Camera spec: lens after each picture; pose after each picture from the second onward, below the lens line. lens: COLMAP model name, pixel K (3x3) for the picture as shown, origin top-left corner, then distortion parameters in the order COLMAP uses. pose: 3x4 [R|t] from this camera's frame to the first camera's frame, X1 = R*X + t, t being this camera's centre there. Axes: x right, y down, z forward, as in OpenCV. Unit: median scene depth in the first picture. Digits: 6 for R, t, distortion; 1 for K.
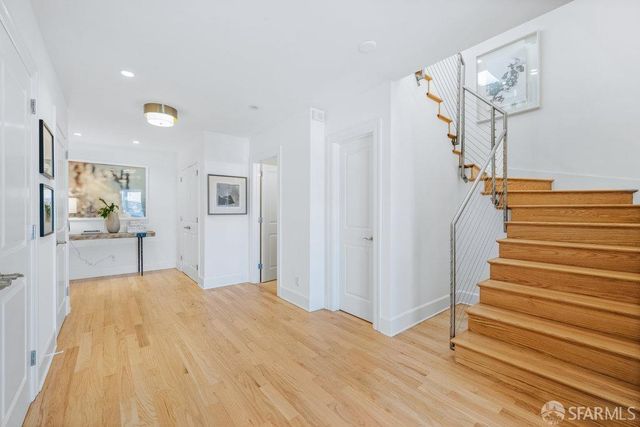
lens RADIAL K [[255.5, 0, 320.0], [0, 255.5, 213.5], [0, 0, 1]] dist [0.000068, 0.000036]
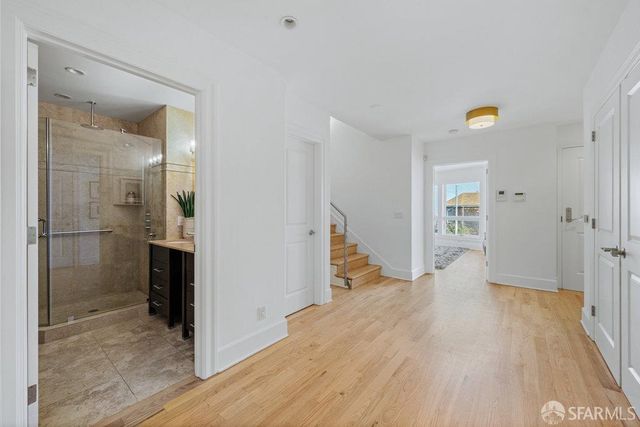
lens RADIAL K [[255.5, 0, 320.0], [0, 255.5, 213.5], [0, 0, 1]] dist [0.000068, 0.000036]
pose [[-0.198355, -0.022585, 0.979870, -0.927698], [-0.003422, 0.999744, 0.022350, -0.014279], [-0.980124, 0.001080, -0.198382, 1.183656]]
